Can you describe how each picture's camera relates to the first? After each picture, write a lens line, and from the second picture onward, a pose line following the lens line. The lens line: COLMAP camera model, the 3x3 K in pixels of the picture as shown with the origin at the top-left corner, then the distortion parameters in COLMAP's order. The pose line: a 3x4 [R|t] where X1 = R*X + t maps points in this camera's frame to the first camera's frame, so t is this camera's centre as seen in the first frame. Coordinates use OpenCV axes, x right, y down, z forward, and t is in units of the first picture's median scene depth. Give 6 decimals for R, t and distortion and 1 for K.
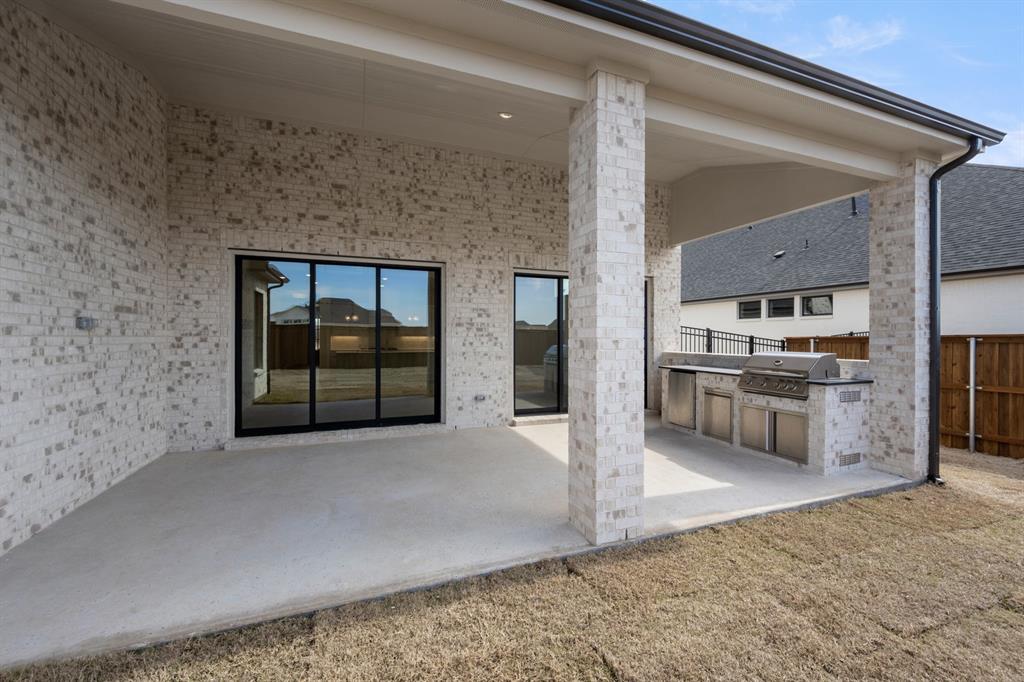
lens RADIAL K [[402.8, 0, 512.5], [0, 402.8, 338.5], [0, 0, 1]] dist [-0.000620, -0.000300]
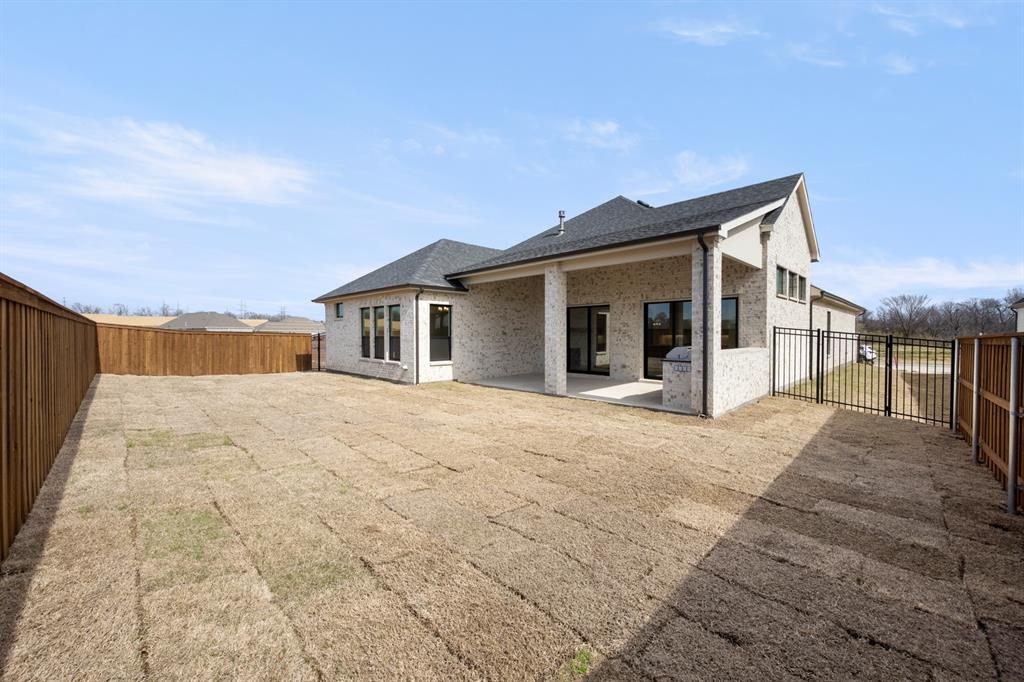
lens RADIAL K [[402.8, 0, 512.5], [0, 402.8, 338.5], [0, 0, 1]] dist [-0.000620, -0.000300]
pose [[0.406793, 0.007255, -0.913492, 1.904181], [-0.000405, 0.999970, 0.007761, -0.011985], [0.913520, -0.002787, 0.406784, -0.436684]]
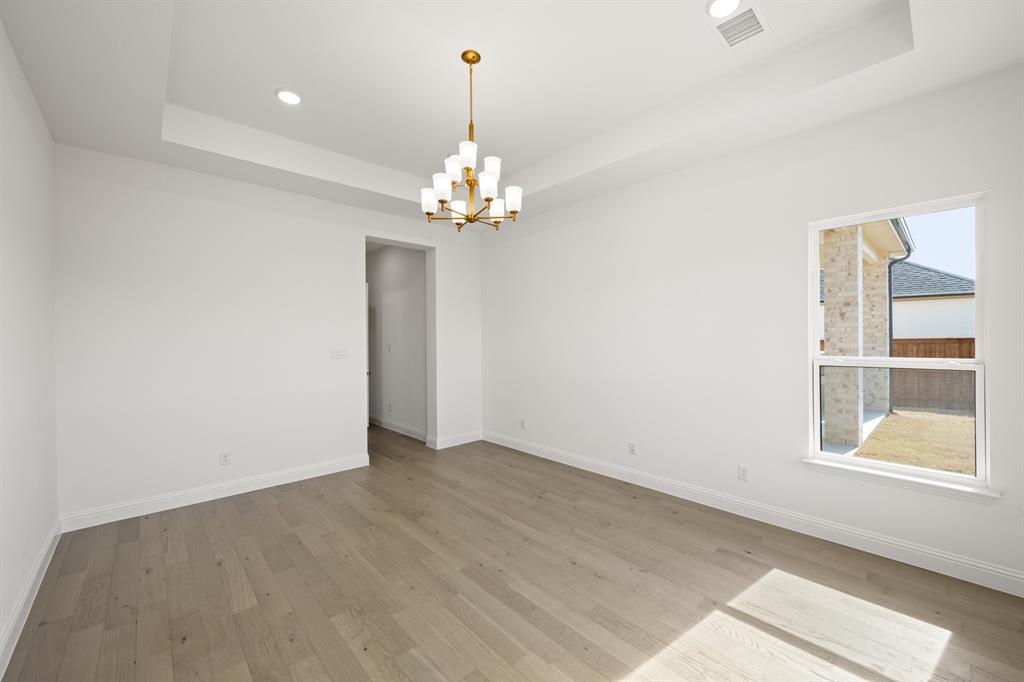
lens RADIAL K [[402.8, 0, 512.5], [0, 402.8, 338.5], [0, 0, 1]] dist [-0.000620, -0.000300]
pose [[0.927653, -0.008518, 0.373346, -1.215208], [0.007766, 0.999964, 0.003518, -0.038066], [-0.373362, -0.000364, 0.927686, -0.148385]]
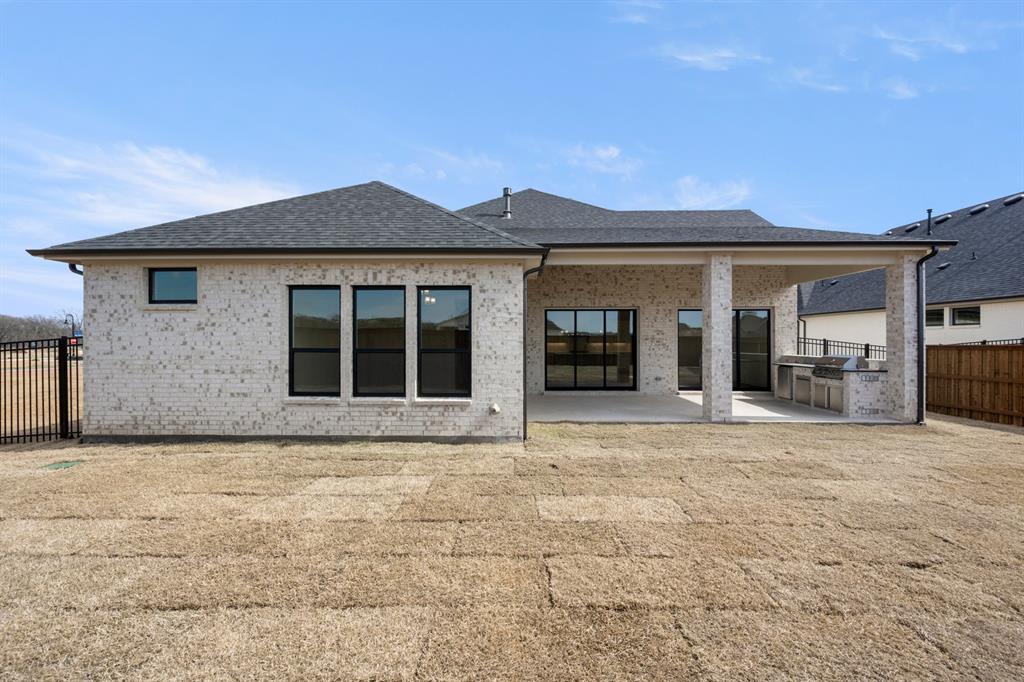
lens RADIAL K [[402.8, 0, 512.5], [0, 402.8, 338.5], [0, 0, 1]] dist [-0.000620, -0.000300]
pose [[0.930364, -0.004545, -0.366610, -0.030815], [0.001569, 0.999963, -0.008414, -0.026762], [0.366634, 0.007253, 0.930337, -1.175834]]
